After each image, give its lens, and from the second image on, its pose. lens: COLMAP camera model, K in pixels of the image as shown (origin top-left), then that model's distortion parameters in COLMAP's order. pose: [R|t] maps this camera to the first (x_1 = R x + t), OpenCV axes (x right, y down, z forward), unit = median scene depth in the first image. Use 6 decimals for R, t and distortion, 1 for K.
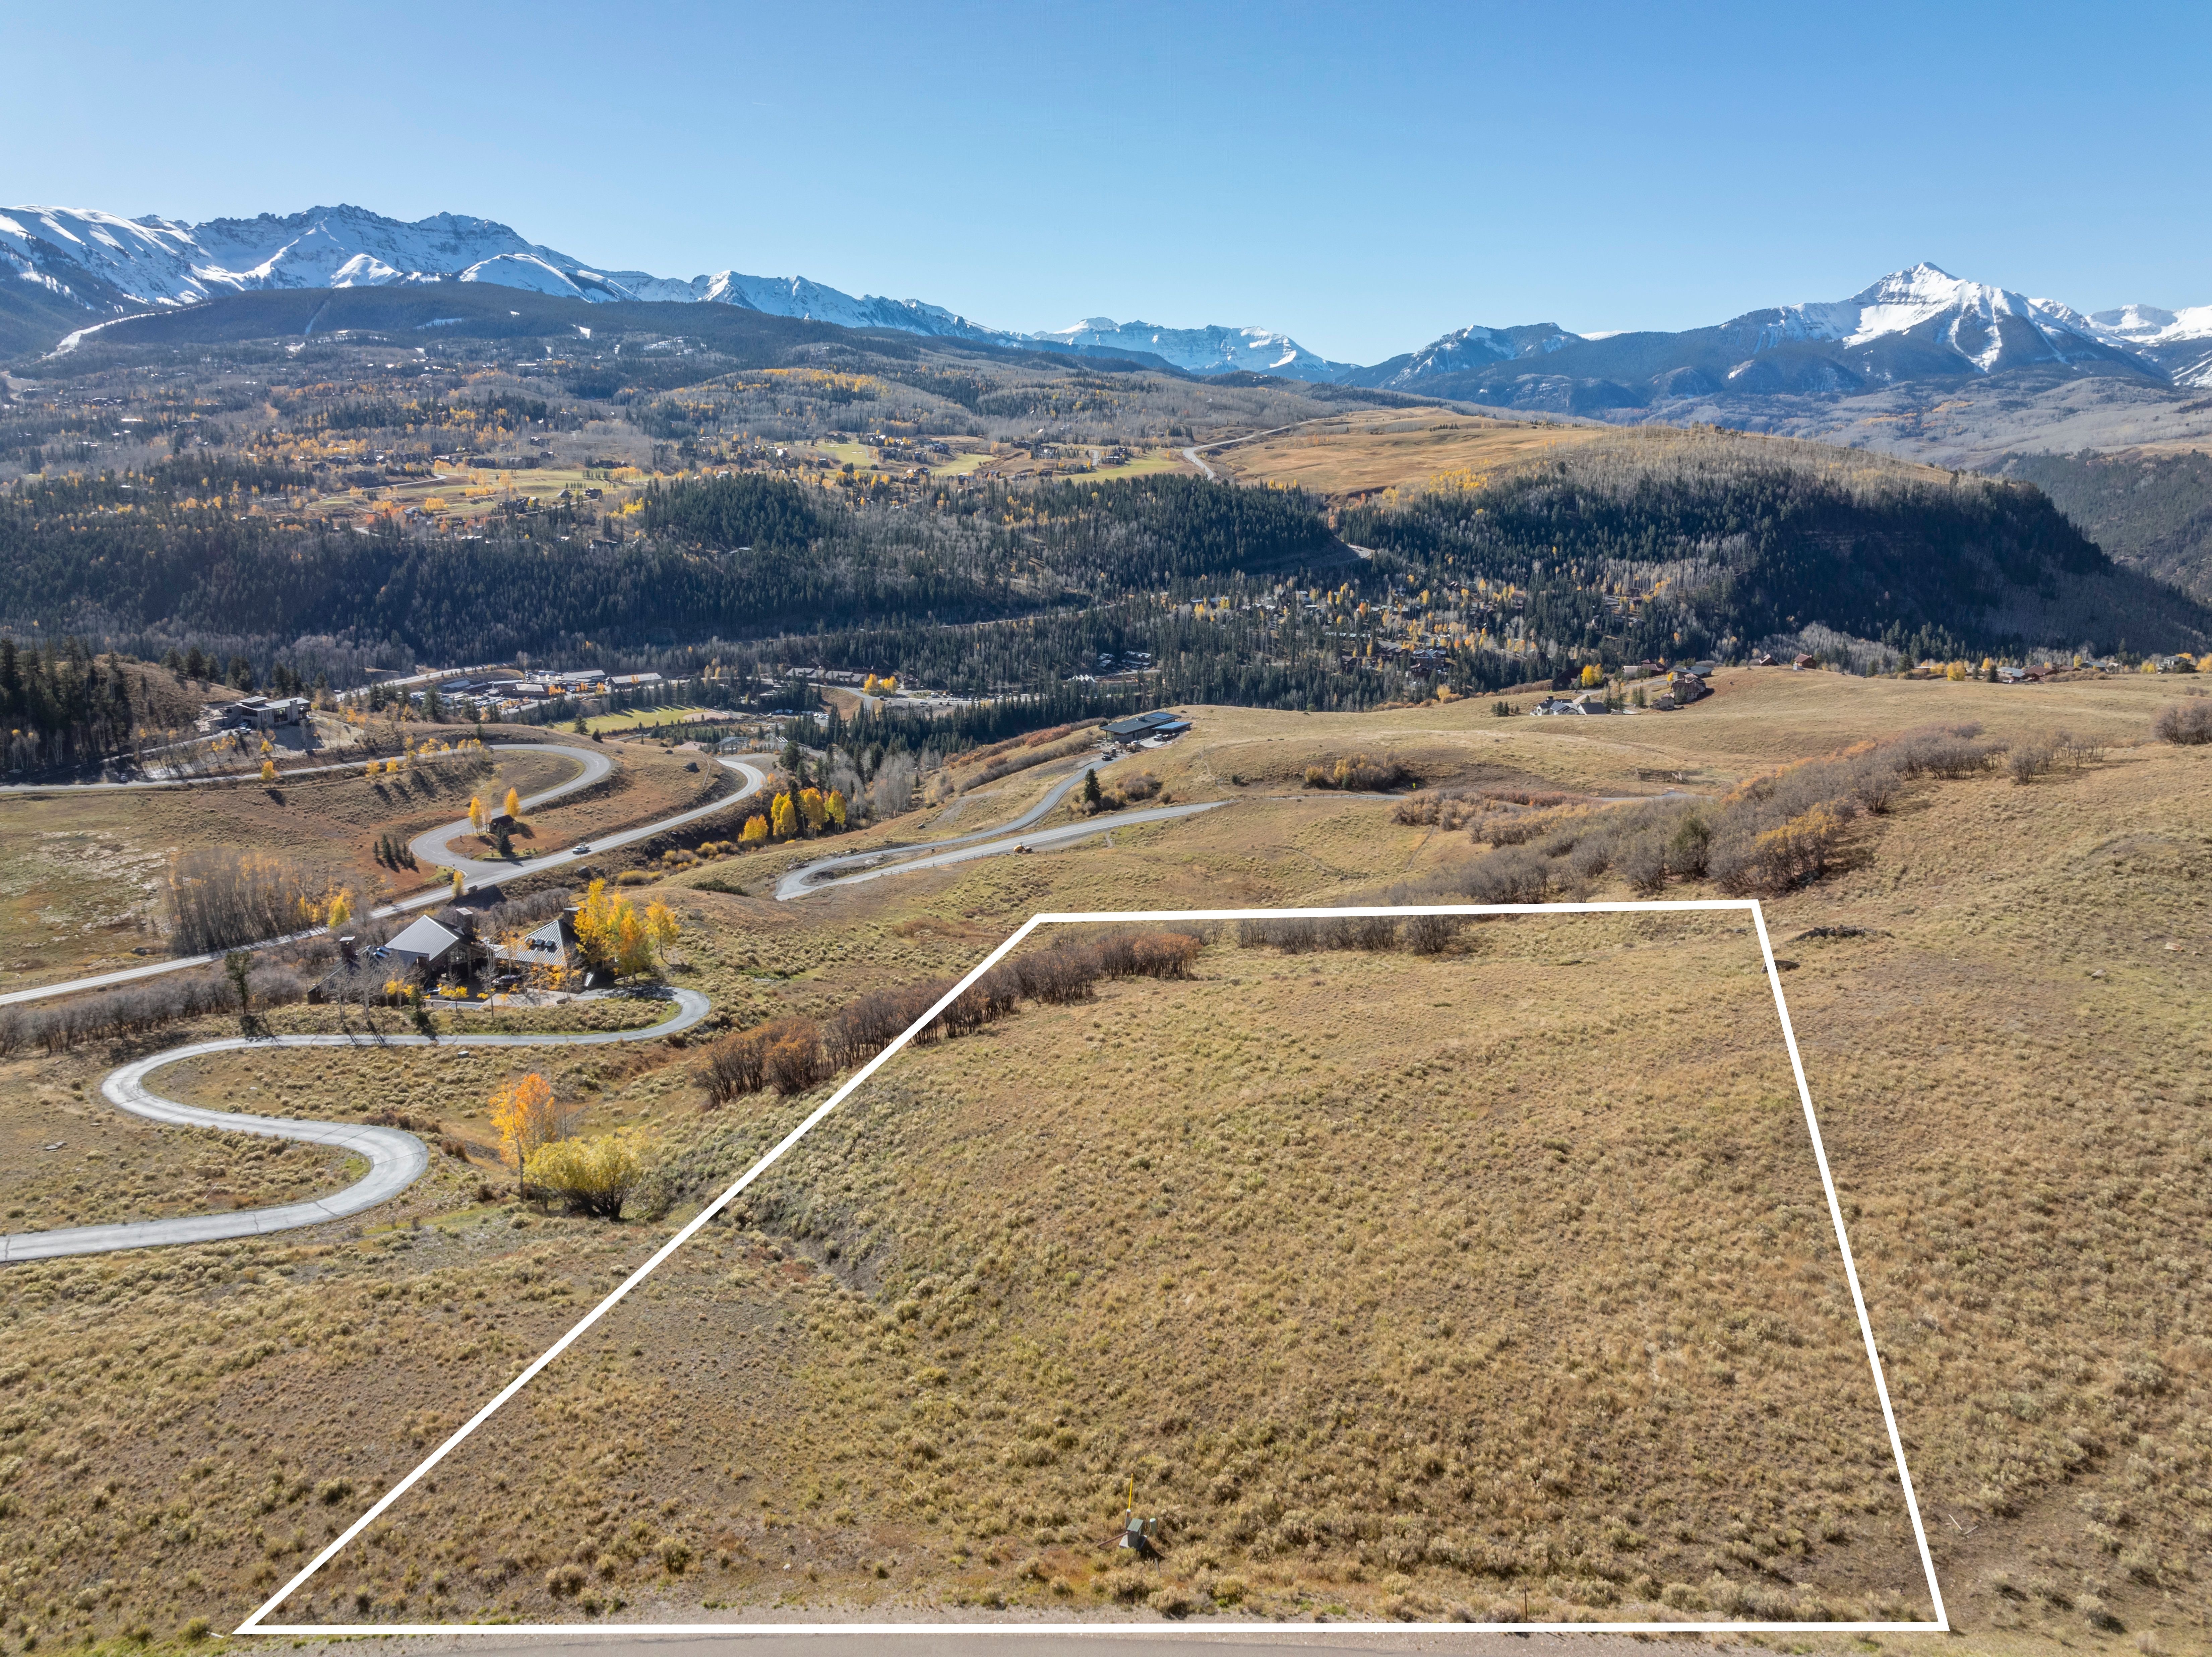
lens RADIAL K [[1730.4, 0, 1101.1], [0, 1730.4, 833.0], [0, 0, 1]] dist [-0.071158, 0.045377]
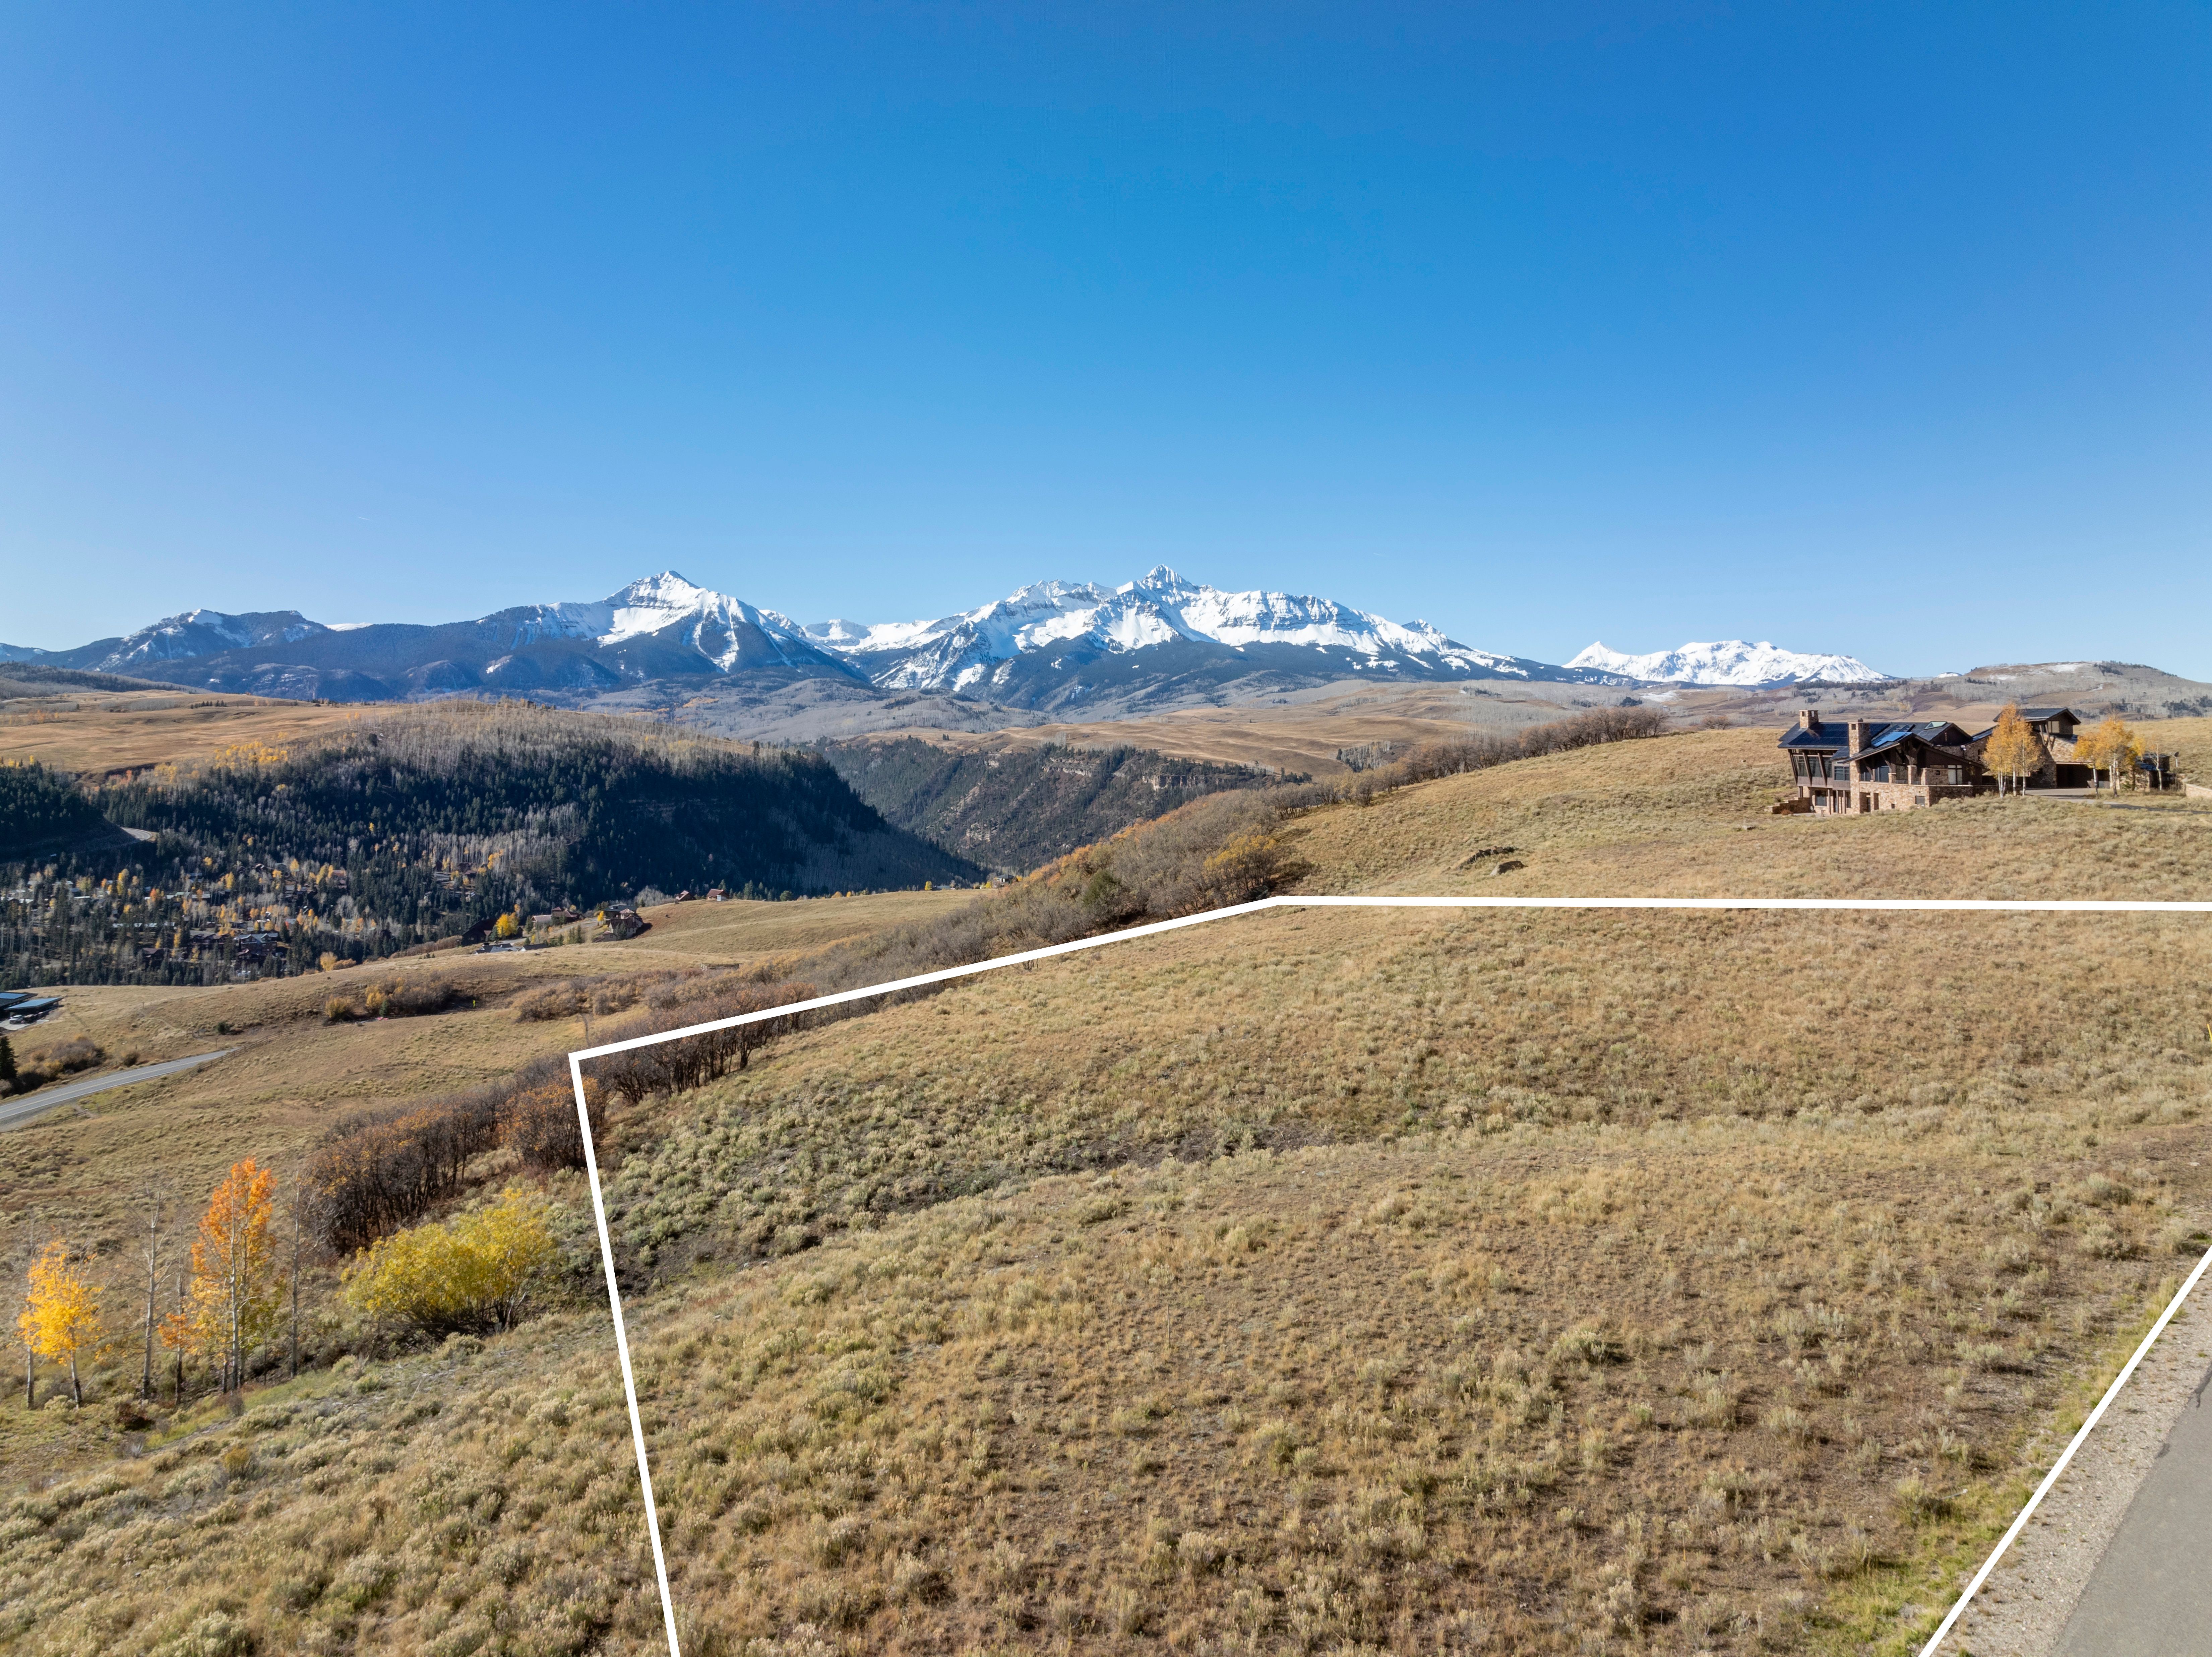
lens RADIAL K [[1730.4, 0, 1102.0], [0, 1730.4, 827.1], [0, 0, 1]] dist [-0.071158, 0.045377]
pose [[0.701941, -0.005476, 0.712214, -0.115478], [0.158789, 0.976006, -0.148994, 0.035422], [-0.694309, 0.217677, 0.685968, 0.091497]]
